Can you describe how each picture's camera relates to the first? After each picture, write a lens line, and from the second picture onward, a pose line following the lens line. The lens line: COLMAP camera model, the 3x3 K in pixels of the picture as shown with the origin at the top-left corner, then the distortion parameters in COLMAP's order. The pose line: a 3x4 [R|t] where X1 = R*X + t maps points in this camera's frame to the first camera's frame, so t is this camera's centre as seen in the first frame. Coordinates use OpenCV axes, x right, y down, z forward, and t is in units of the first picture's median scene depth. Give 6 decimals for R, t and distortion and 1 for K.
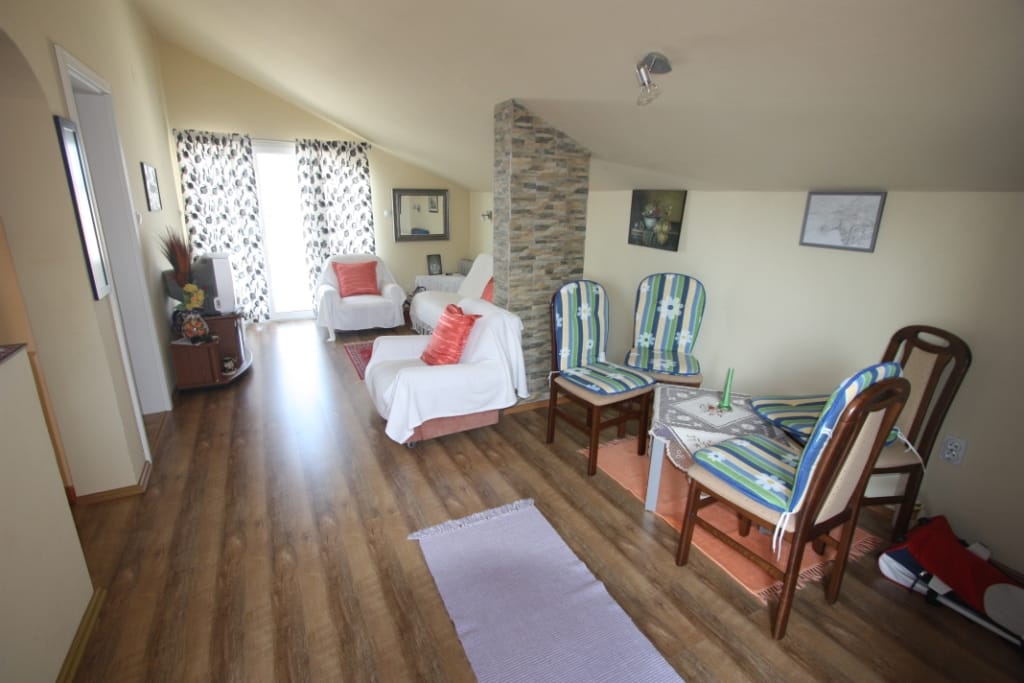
lens RADIAL K [[506.8, 0, 510.9], [0, 506.8, 326.4], [0, 0, 1]] dist [-0.002449, -0.000457]
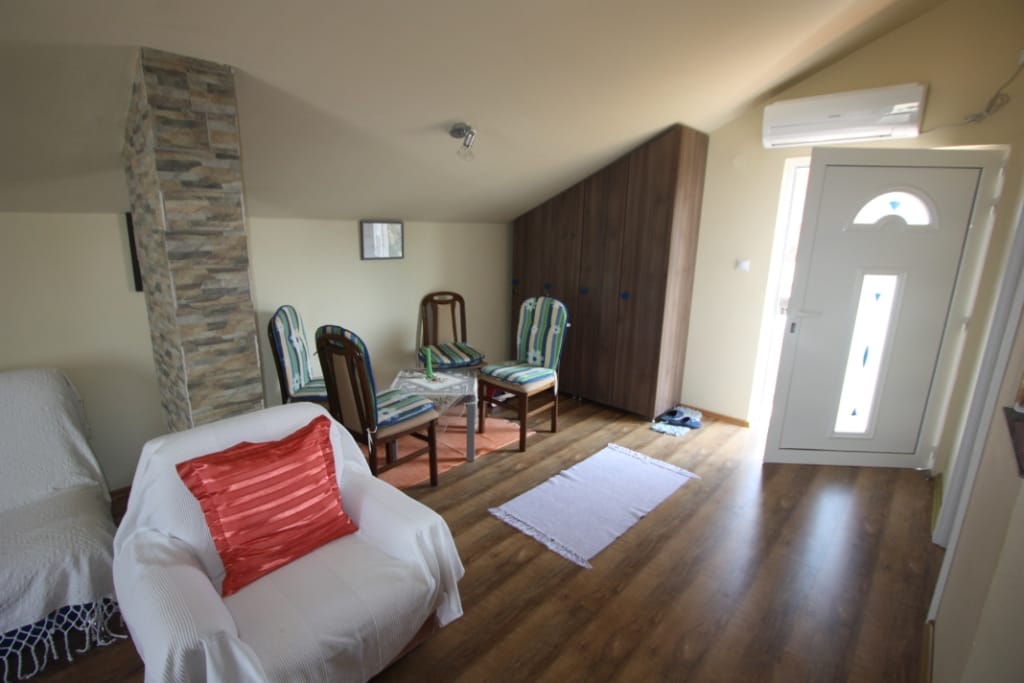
lens RADIAL K [[480.5, 0, 489.7], [0, 480.5, 339.9], [0, 0, 1]] dist [-0.050374, -0.000203]
pose [[-0.334292, -0.229833, 0.914016, -1.028027], [0.217914, 0.924681, 0.312215, -0.393469], [-0.916931, 0.303548, -0.259030, 1.484099]]
